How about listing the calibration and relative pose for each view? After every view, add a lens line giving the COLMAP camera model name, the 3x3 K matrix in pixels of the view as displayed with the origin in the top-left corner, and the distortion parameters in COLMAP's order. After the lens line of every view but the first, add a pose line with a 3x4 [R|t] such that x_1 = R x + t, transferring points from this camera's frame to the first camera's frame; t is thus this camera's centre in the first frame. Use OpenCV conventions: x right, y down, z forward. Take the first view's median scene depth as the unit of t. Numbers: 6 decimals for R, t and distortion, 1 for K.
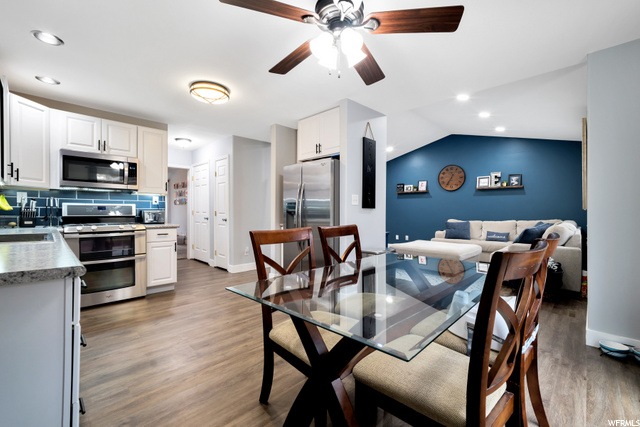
lens RADIAL K [[277.7, 0, 320.5], [0, 277.7, 212.7], [0, 0, 1]] dist [-0.001564, 0.003958]
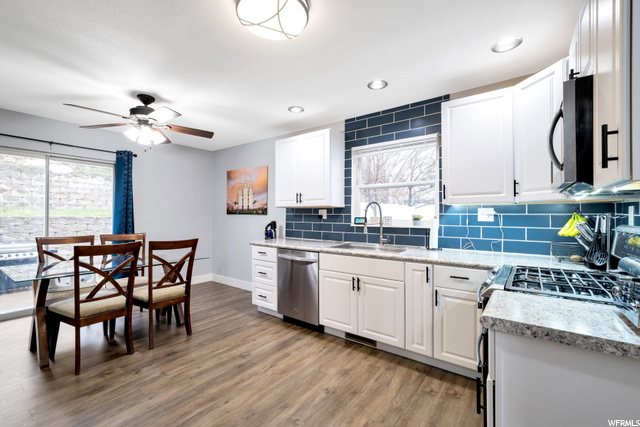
lens RADIAL K [[277.7, 0, 321.5], [0, 277.7, 214.4], [0, 0, 1]] dist [-0.001564, 0.003958]
pose [[-0.989572, -0.011793, -0.143553, -0.204971], [-0.012177, 0.999924, 0.001799, -0.027013], [0.143521, 0.003529, -0.989641, 0.757313]]
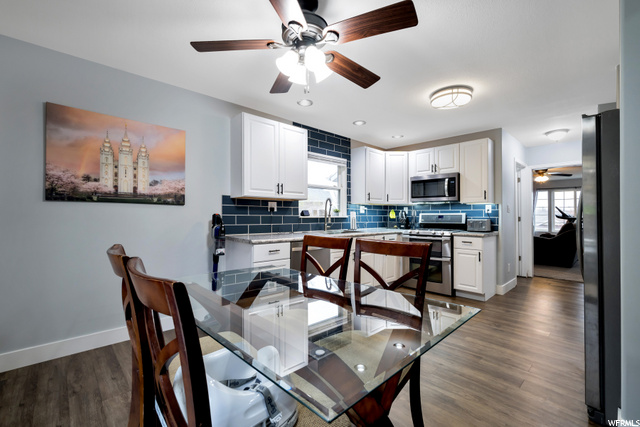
lens RADIAL K [[277.7, 0, 321.4], [0, 277.7, 214.2], [0, 0, 1]] dist [-0.001564, 0.003958]
pose [[-0.020012, -0.012924, -0.999716, 0.285971], [-0.010133, 0.999868, -0.012724, -0.004377], [0.999748, 0.009875, -0.020141, 0.286163]]
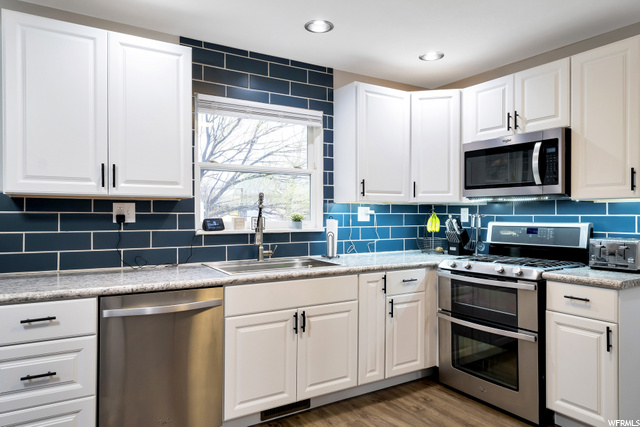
lens RADIAL K [[426.1, 0, 324.8], [0, 426.1, 214.0], [0, 0, 1]] dist [0.011412, 0.000607]
pose [[-0.222242, -0.010930, -0.974930, 0.082164], [-0.008665, 0.999920, -0.009235, -0.023104], [0.974953, 0.006395, -0.222319, 0.464525]]
